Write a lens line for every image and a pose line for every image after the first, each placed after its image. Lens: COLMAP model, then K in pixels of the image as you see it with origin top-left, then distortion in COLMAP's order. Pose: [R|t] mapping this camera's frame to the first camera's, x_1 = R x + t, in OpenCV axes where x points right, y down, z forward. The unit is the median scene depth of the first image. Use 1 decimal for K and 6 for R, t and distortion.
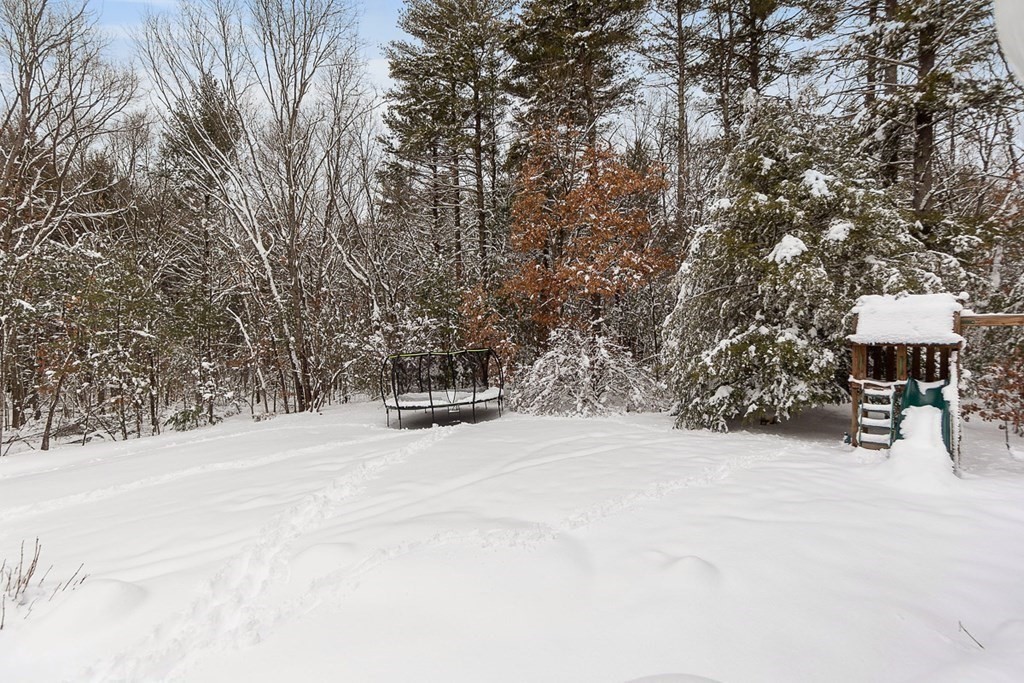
lens RADIAL K [[449.7, 0, 514.0], [0, 449.7, 334.7], [0, 0, 1]] dist [-0.002873, -0.000074]
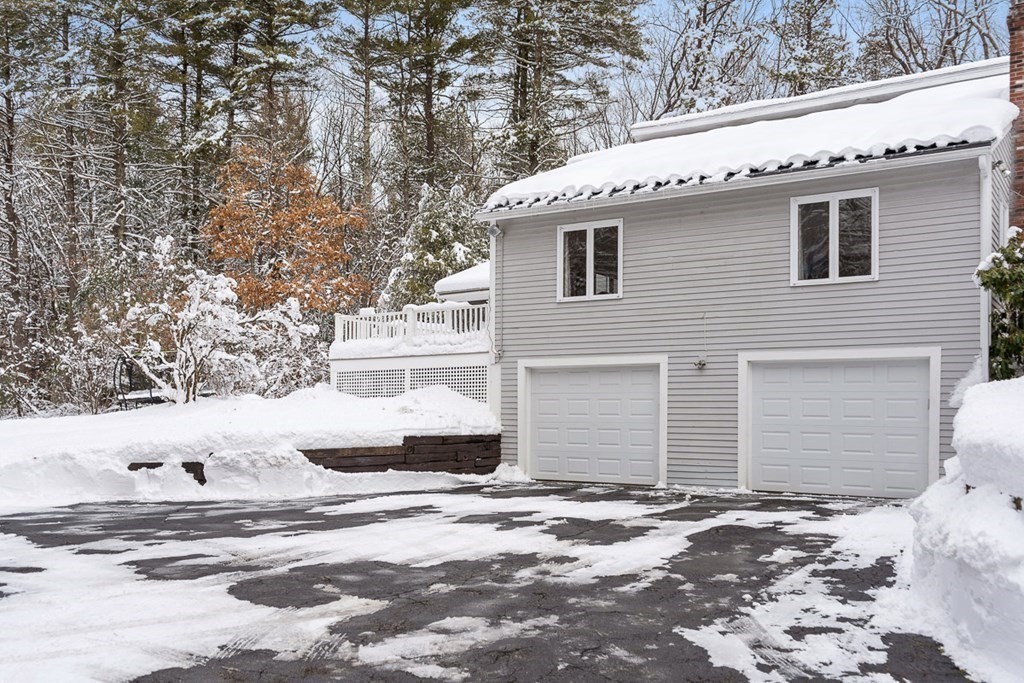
lens RADIAL K [[915.6, 0, 512.3], [0, 915.6, 340.6], [0, 0, 1]] dist [-0.001057, -0.000304]
pose [[0.838662, 0.002647, 0.544646, -0.905314], [-0.007213, 0.999954, 0.006246, -0.026152], [-0.544605, -0.009167, 0.838643, -1.750884]]
